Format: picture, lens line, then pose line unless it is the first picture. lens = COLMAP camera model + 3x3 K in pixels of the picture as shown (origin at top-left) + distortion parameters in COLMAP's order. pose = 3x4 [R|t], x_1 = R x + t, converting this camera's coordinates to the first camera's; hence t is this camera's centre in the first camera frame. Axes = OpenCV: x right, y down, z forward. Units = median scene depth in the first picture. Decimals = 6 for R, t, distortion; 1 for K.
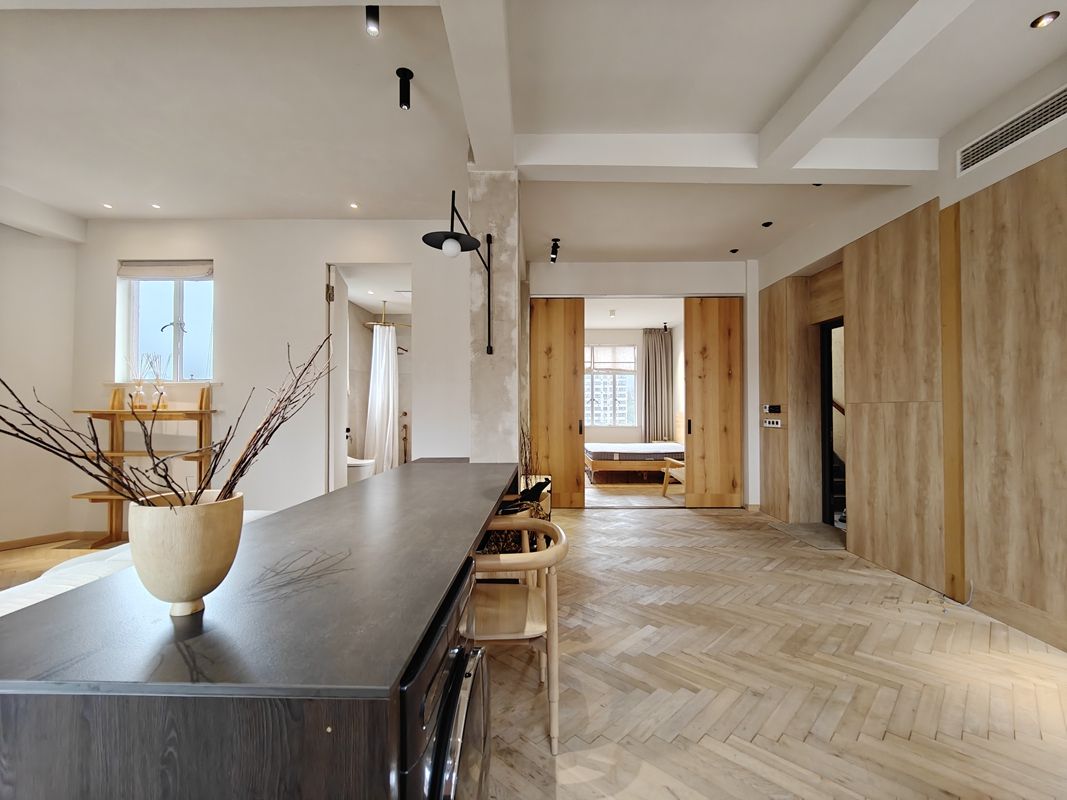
lens RADIAL K [[467.0, 0, 527.7], [0, 467.0, 401.2], [0, 0, 1]] dist [-0.001743, -0.003725]
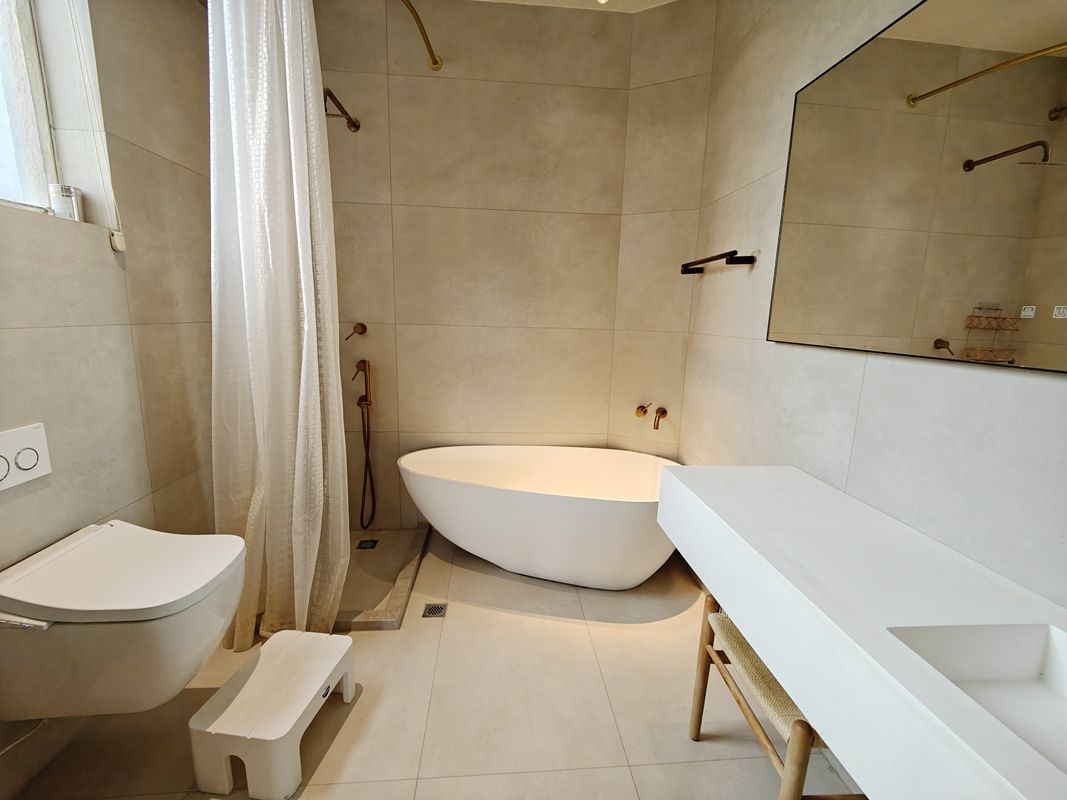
lens RADIAL K [[467.0, 0, 531.9], [0, 467.0, 403.1], [0, 0, 1]] dist [-0.001743, -0.003725]
pose [[0.993548, 0.009725, 0.112994, -0.291794], [-0.032679, 0.978609, 0.203115, 0.012567], [-0.108602, -0.205497, 0.972613, 1.064902]]
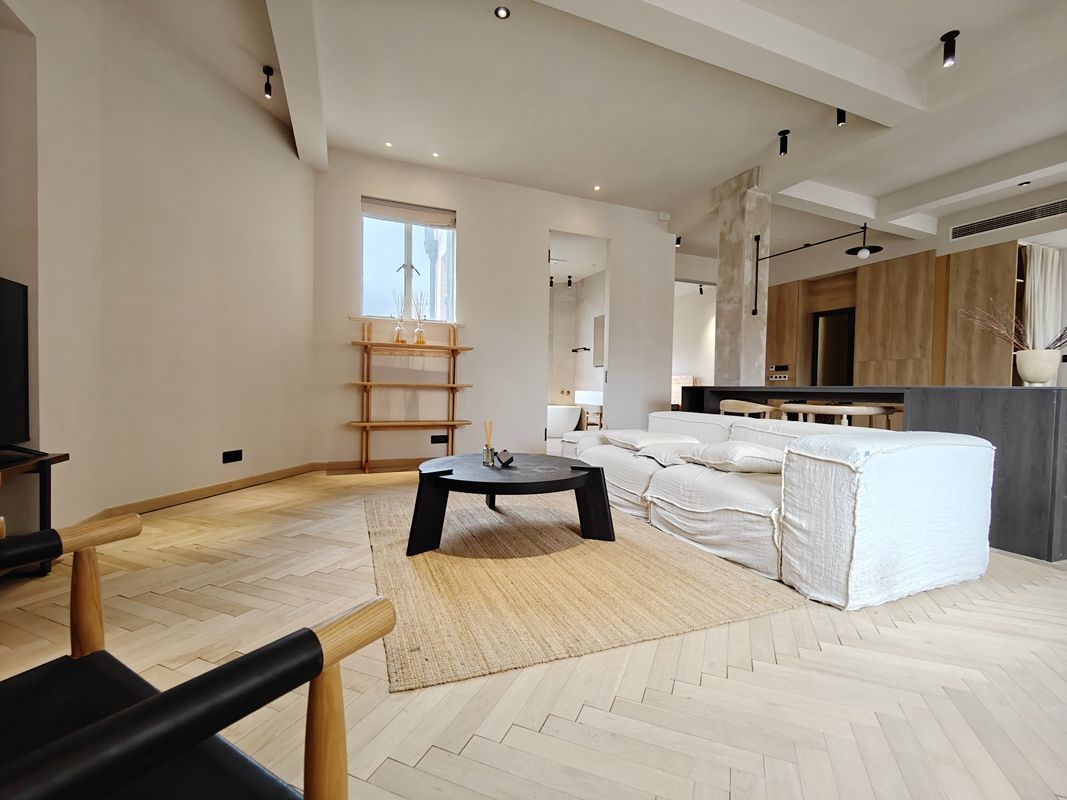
lens RADIAL K [[467.0, 0, 532.7], [0, 467.0, 393.5], [0, 0, 1]] dist [-0.001743, -0.003725]
pose [[0.922941, 0.011491, 0.384770, -0.933195], [-0.023566, 0.999366, 0.026679, 0.092303], [-0.384220, -0.033691, 0.922627, -0.093092]]
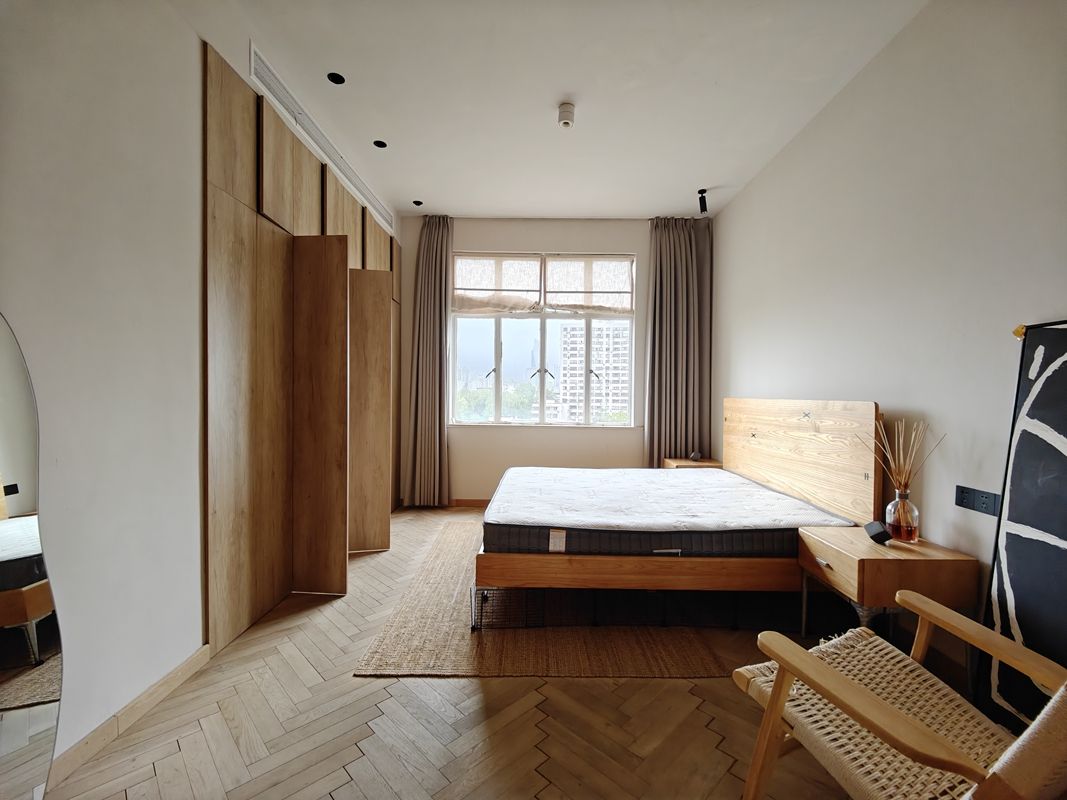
lens RADIAL K [[467.0, 0, 530.8], [0, 467.0, 402.0], [0, 0, 1]] dist [-0.001743, -0.003725]
pose [[0.999942, 0.010732, -0.000092, 0.294424], [-0.010723, 0.999410, 0.032621, 0.031812], [0.000442, -0.032618, 0.999468, 1.199937]]
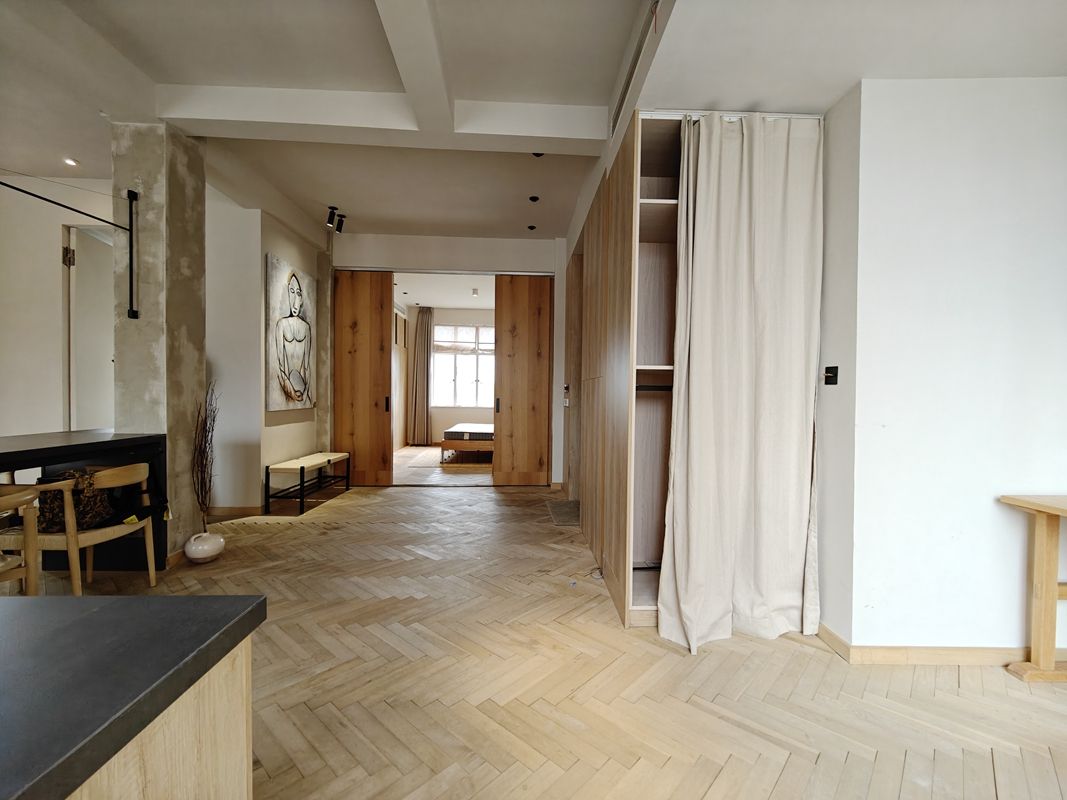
lens RADIAL K [[467.0, 0, 536.1], [0, 467.0, 397.5], [0, 0, 1]] dist [-0.001743, -0.003725]
pose [[0.998230, 0.012473, 0.058142, 0.478074], [-0.013873, 0.999622, 0.023750, 0.017898], [-0.057824, -0.024514, 0.998026, 0.005489]]
